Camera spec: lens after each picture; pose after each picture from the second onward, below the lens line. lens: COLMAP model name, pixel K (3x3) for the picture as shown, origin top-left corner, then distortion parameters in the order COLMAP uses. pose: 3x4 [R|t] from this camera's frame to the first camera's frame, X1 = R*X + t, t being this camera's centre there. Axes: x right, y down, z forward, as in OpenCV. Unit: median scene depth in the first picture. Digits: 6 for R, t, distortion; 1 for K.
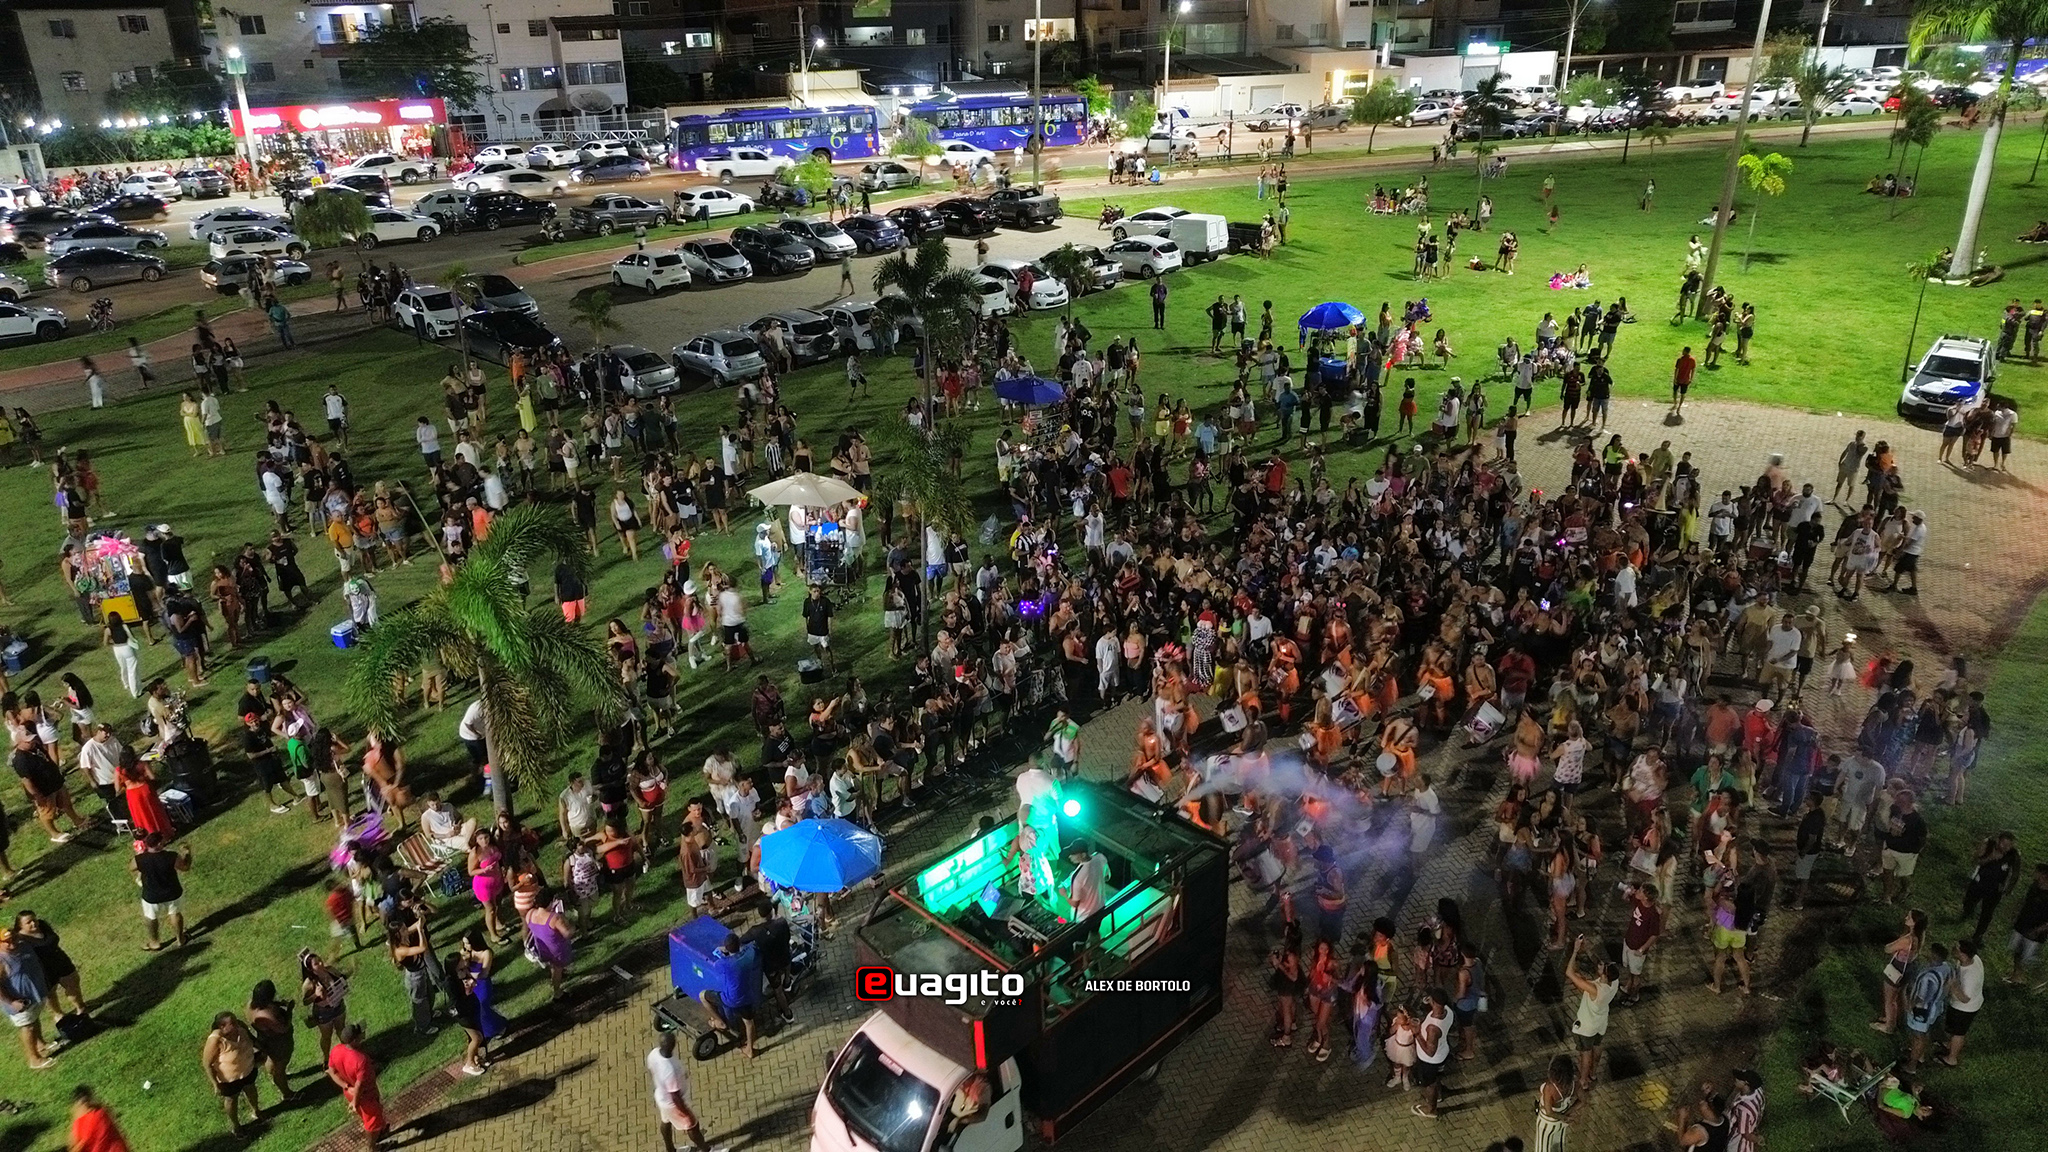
lens RADIAL K [[1449.3, 0, 1024.0], [0, 1449.3, 576.0], [0, 0, 1]] dist [0.062305, -0.066907]
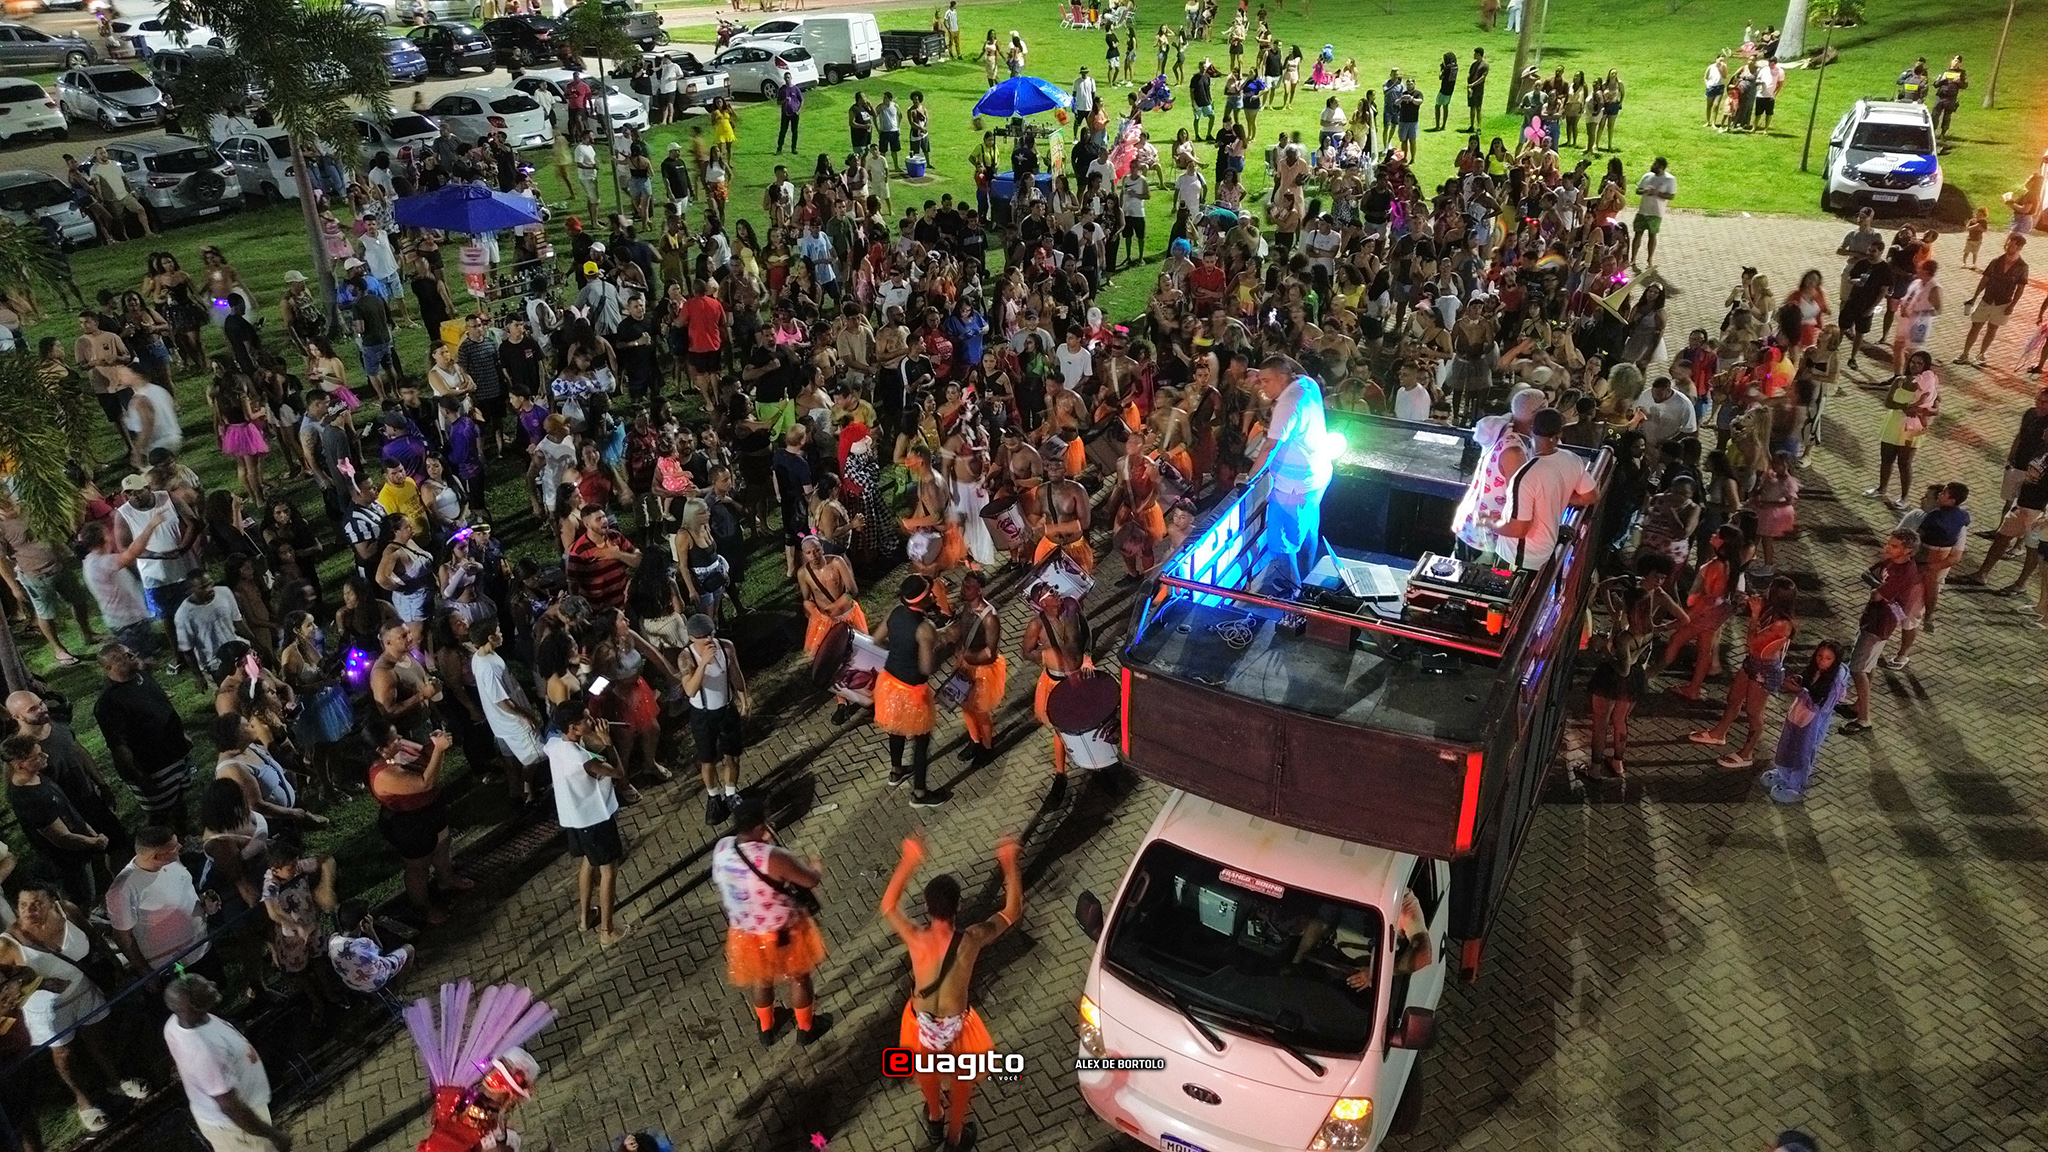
lens RADIAL K [[1449.3, 0, 1024.0], [0, 1449.3, 576.0], [0, 0, 1]] dist [0.062305, -0.066907]
pose [[0.979808, -0.091183, 0.177937, 0.052938], [0.080942, 0.994662, 0.064003, -0.007907], [-0.182823, -0.048308, 0.981958, 0.241628]]
